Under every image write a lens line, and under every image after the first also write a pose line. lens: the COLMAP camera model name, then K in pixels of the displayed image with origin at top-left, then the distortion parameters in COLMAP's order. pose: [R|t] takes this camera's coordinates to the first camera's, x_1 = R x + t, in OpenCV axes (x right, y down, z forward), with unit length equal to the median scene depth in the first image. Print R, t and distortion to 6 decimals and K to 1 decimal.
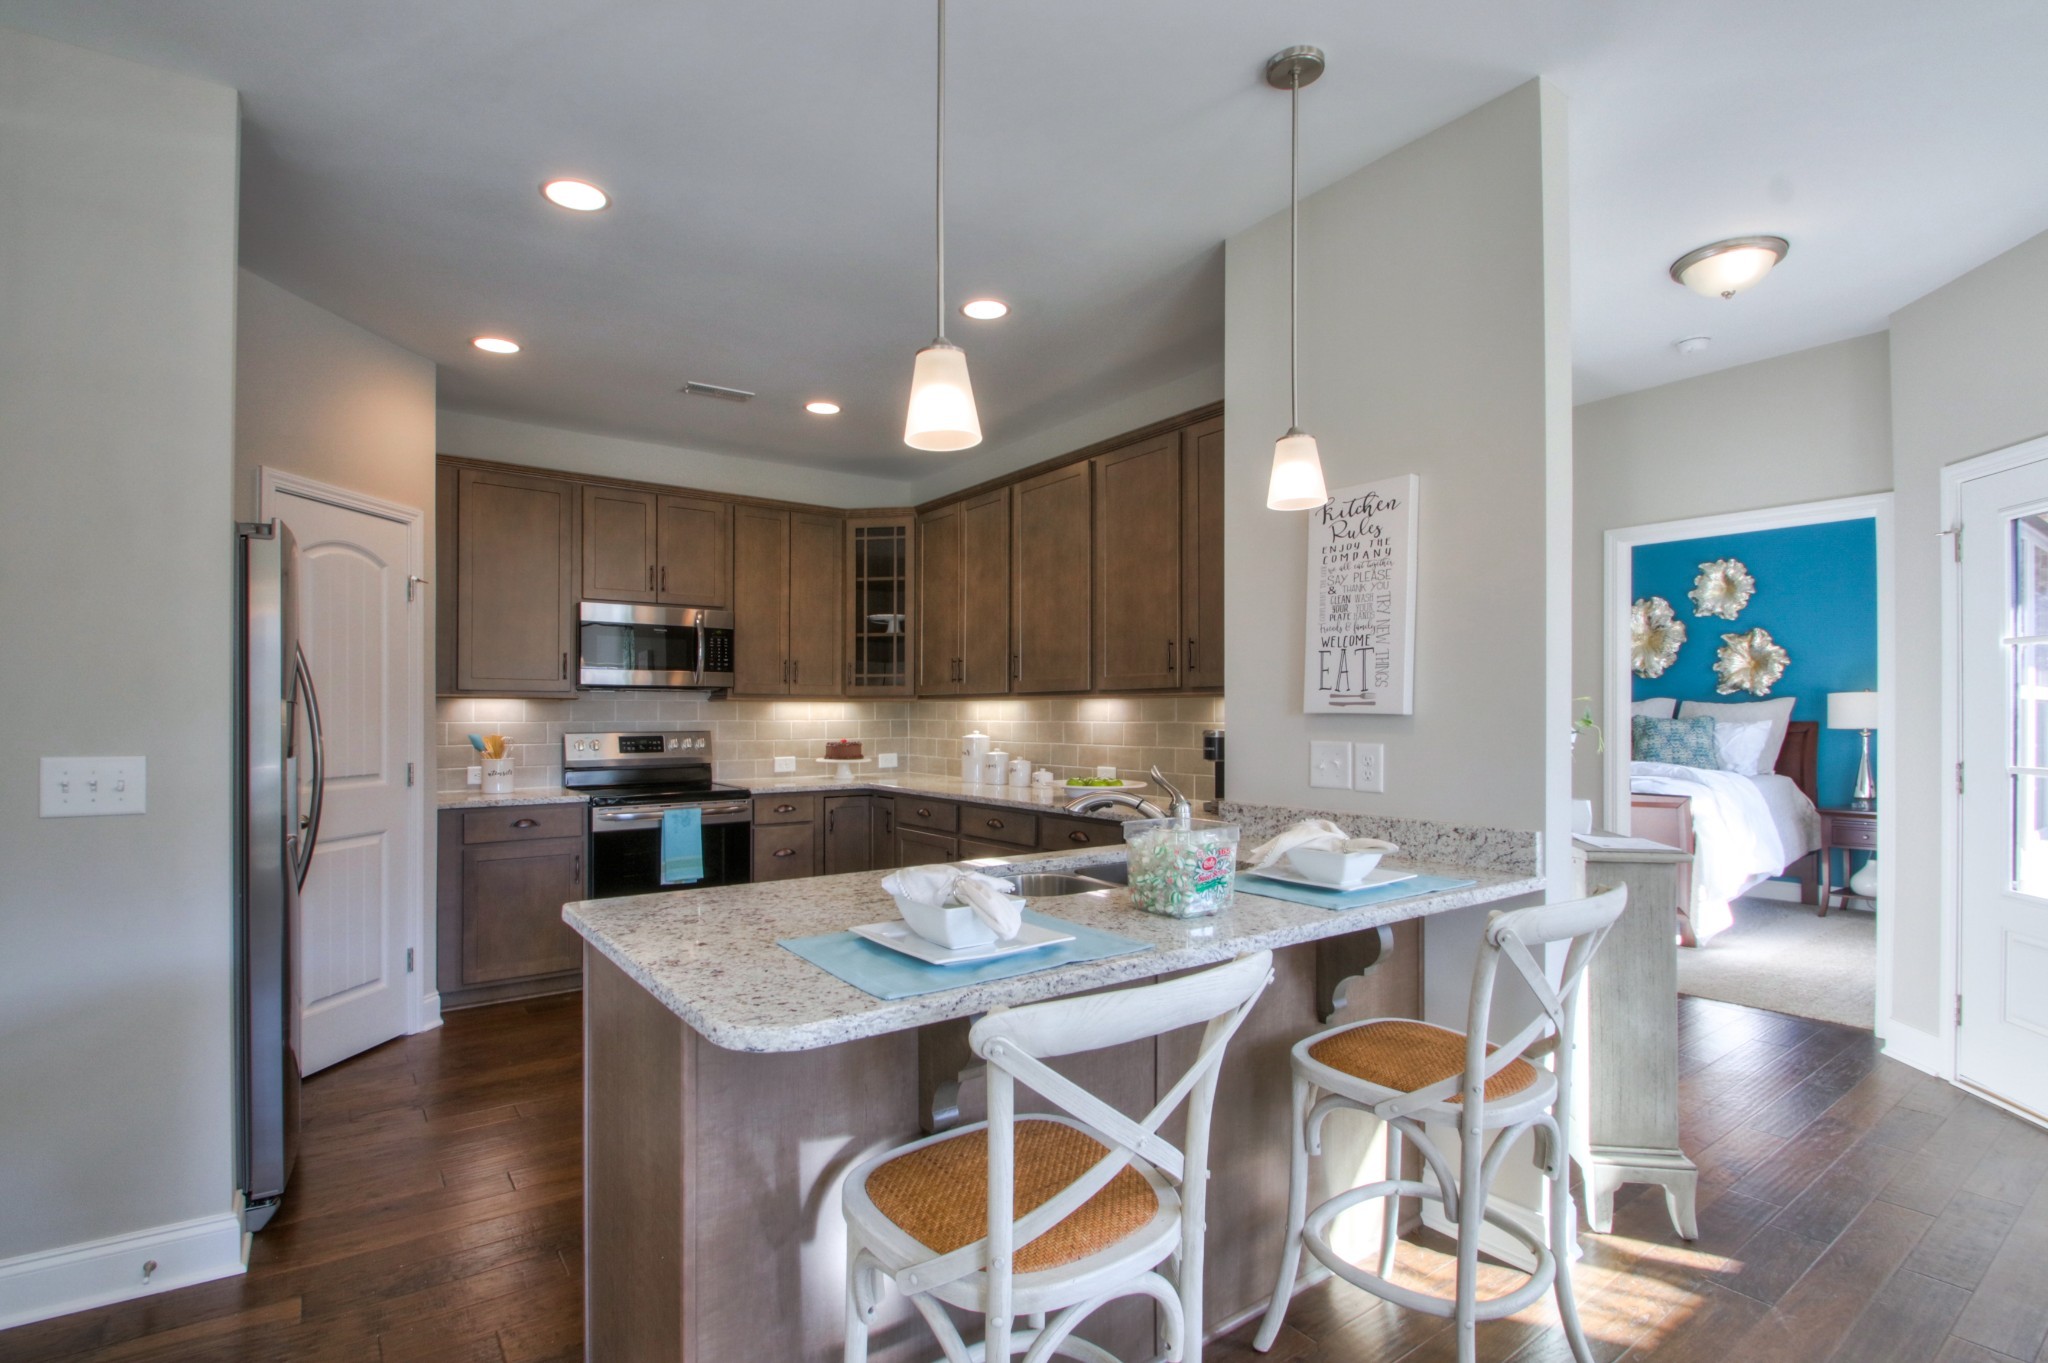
lens RADIAL K [[956.5, 0, 1030.3], [0, 956.5, 700.3], [0, 0, 1]] dist [-0.004214, -0.010270]
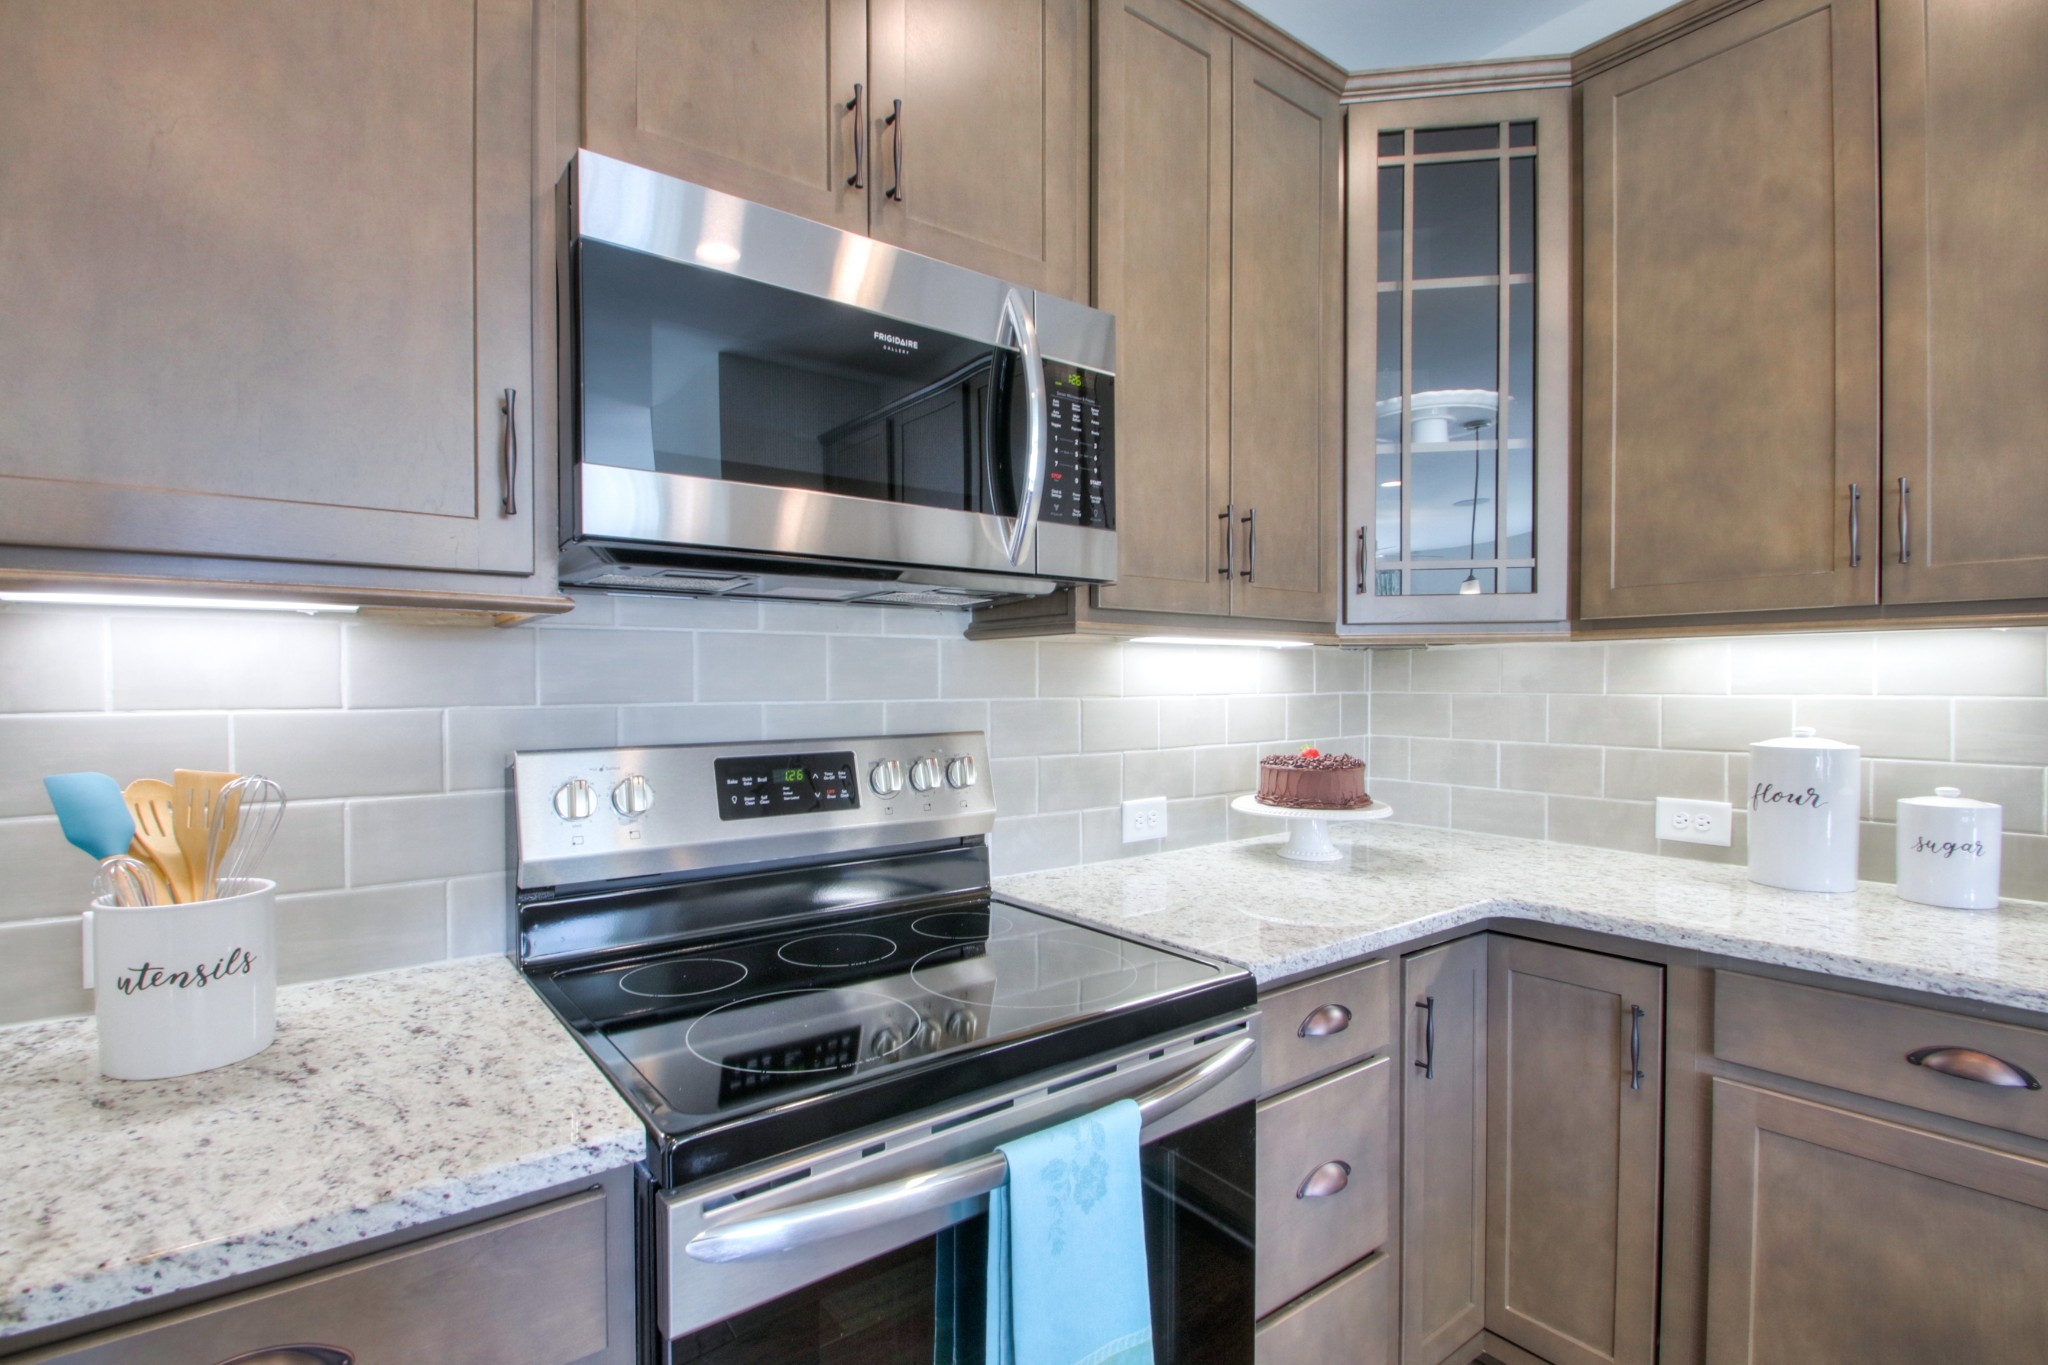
lens RADIAL K [[956.5, 0, 1015.4], [0, 956.5, 693.0], [0, 0, 1]] dist [-0.004214, -0.010270]
pose [[0.999930, -0.002761, 0.011529, -0.363111], [0.002476, 0.999693, 0.024645, 0.012625], [-0.011594, -0.024614, 0.999630, 0.757147]]
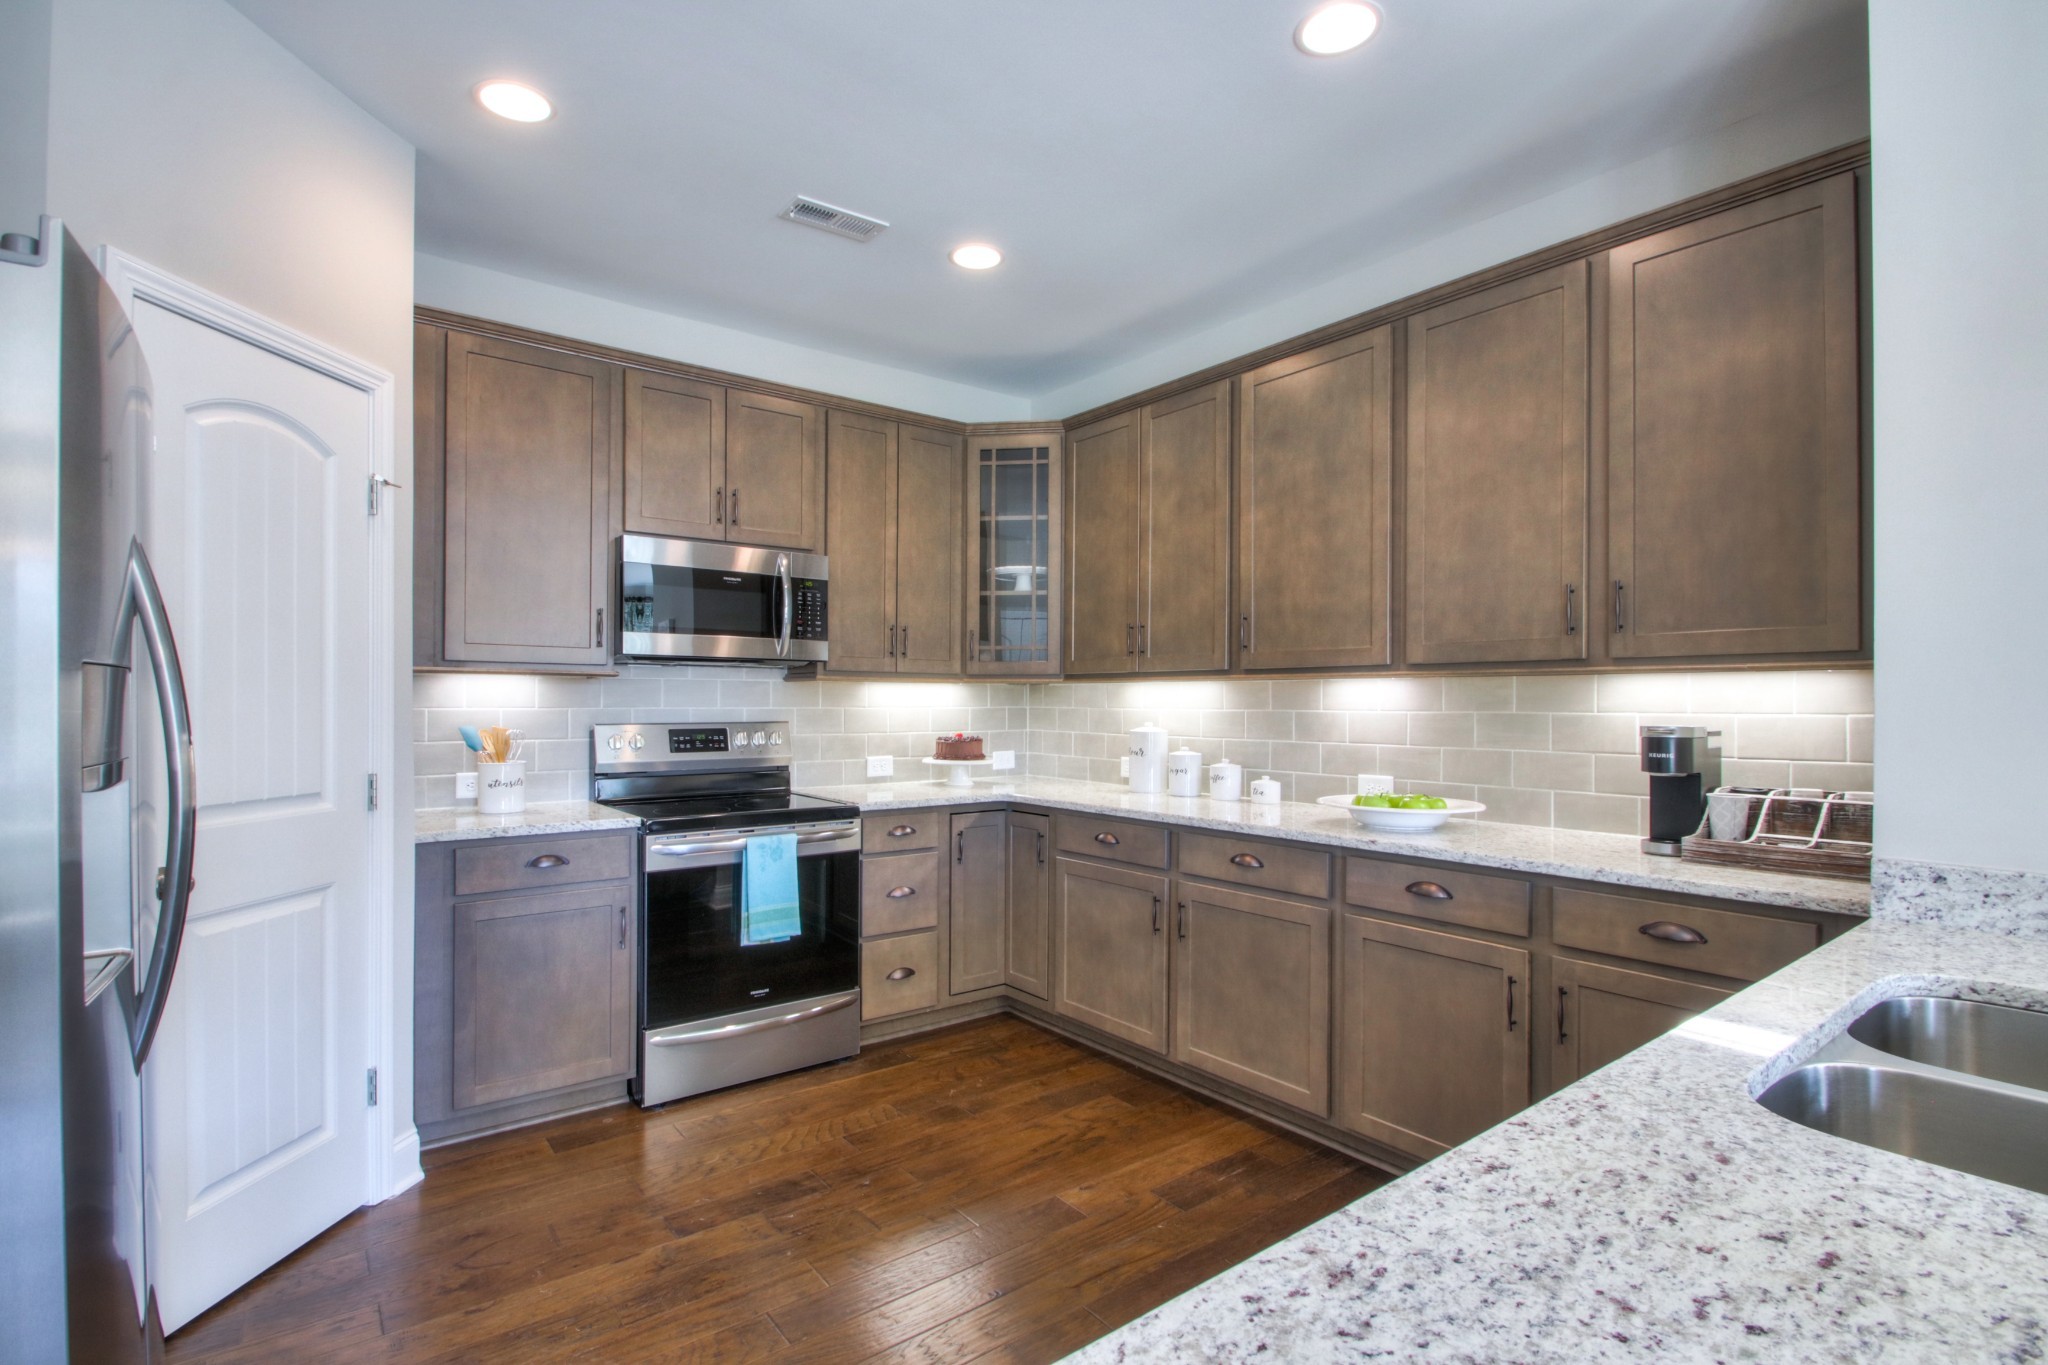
lens RADIAL K [[956.5, 0, 1019.7], [0, 956.5, 691.7], [0, 0, 1]] dist [-0.004214, -0.010270]
pose [[0.999815, 0.004213, 0.018788, -0.189886], [-0.004291, 0.999982, 0.004100, 0.005991], [-0.018770, -0.004179, 0.999815, 0.293462]]
